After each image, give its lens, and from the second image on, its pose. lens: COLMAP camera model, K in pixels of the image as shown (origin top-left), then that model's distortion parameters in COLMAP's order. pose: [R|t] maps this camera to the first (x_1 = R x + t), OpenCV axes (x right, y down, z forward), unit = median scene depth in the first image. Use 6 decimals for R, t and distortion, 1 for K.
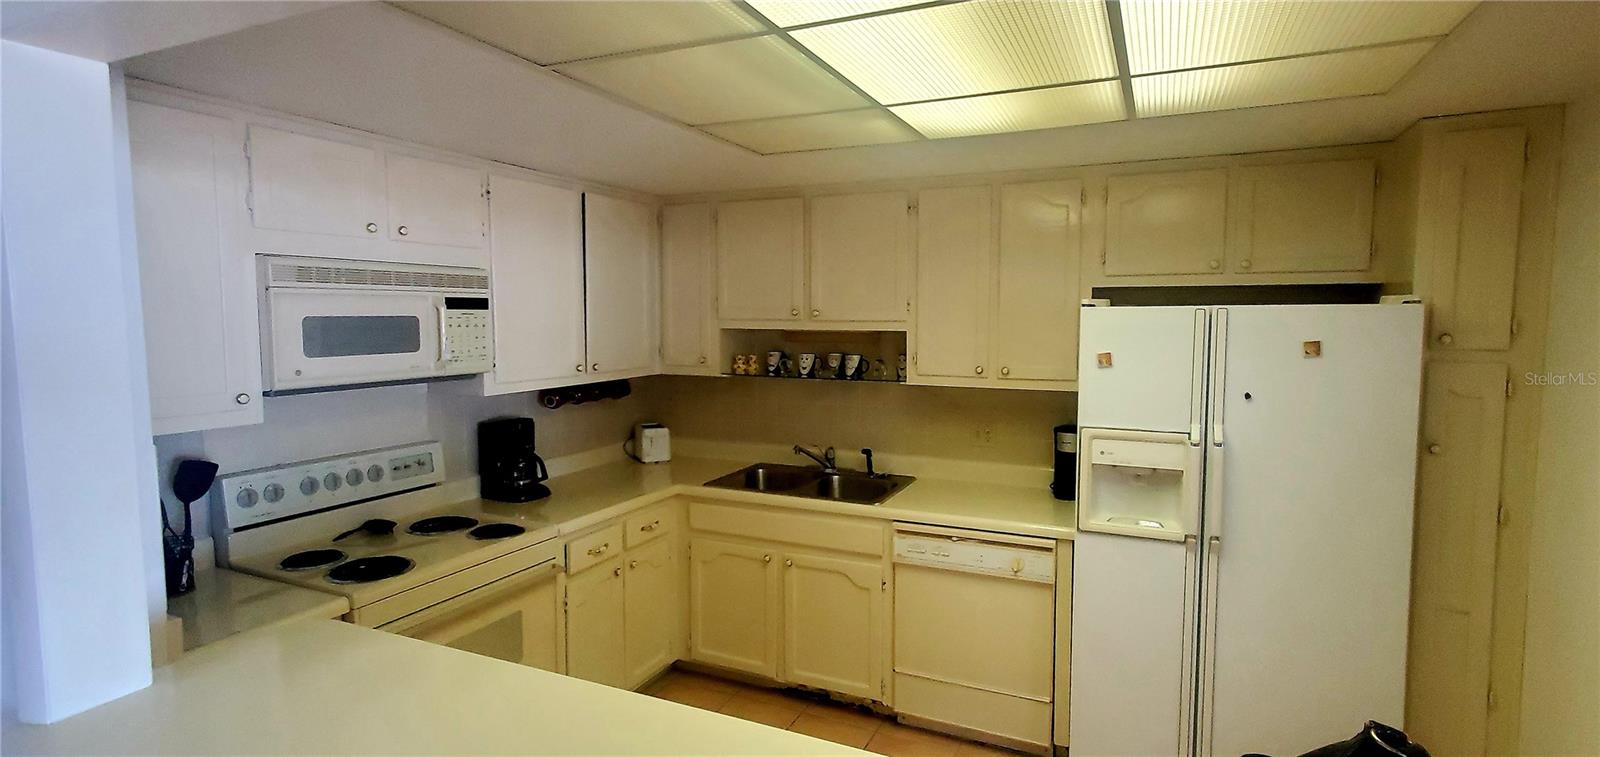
lens RADIAL K [[771.2, 0, 801.5], [0, 771.2, 375.2], [0, 0, 1]] dist [0.001042, -0.000283]
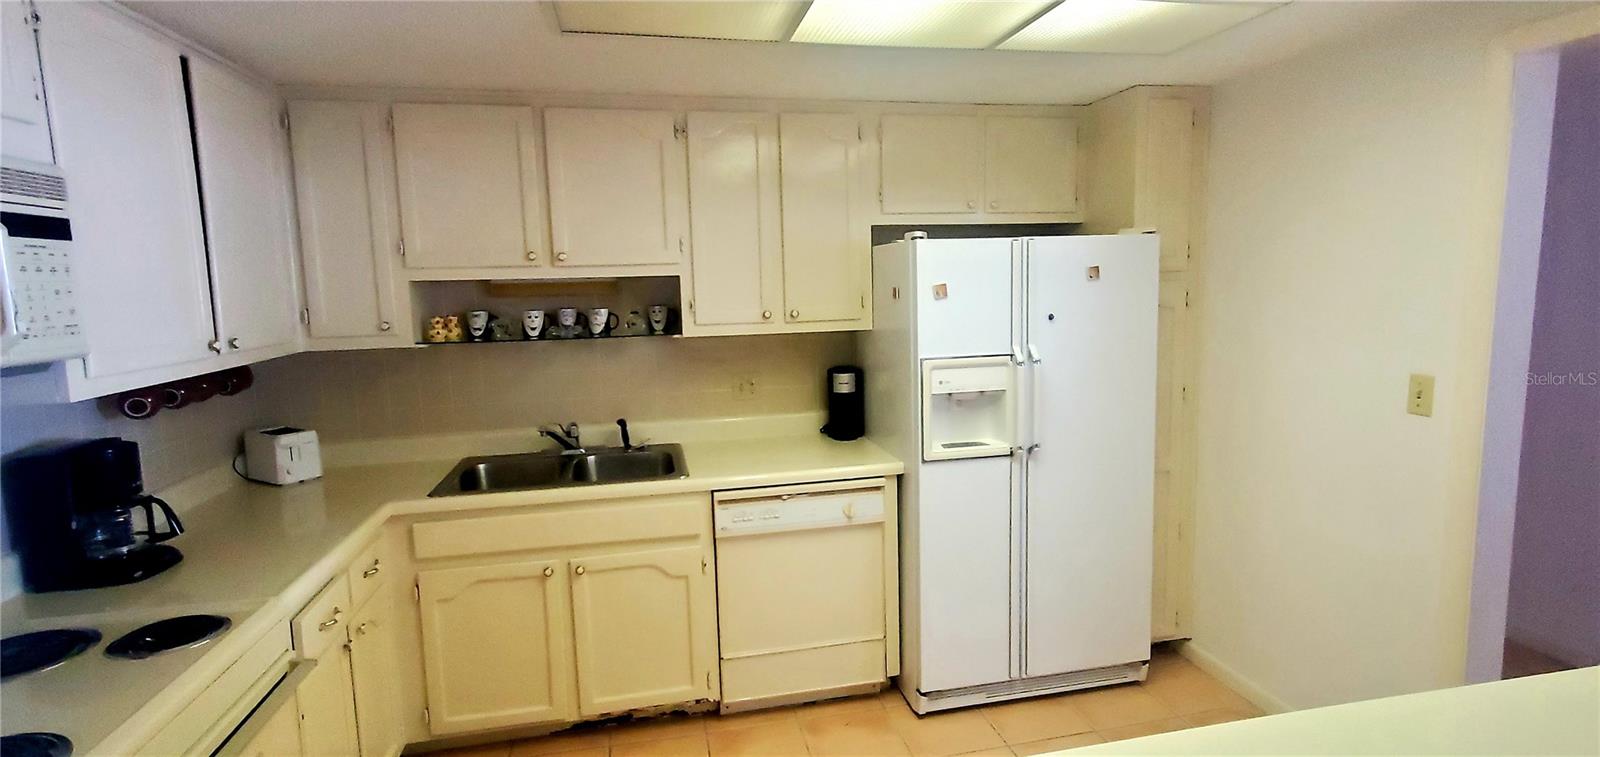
lens RADIAL K [[771.2, 0, 804.0], [0, 771.2, 376.8], [0, 0, 1]] dist [0.001042, -0.000283]
pose [[0.793336, -0.097493, 0.600926, -0.288889], [0.073163, 0.995208, 0.064872, 0.010259], [-0.604371, -0.007499, 0.796668, 0.227714]]
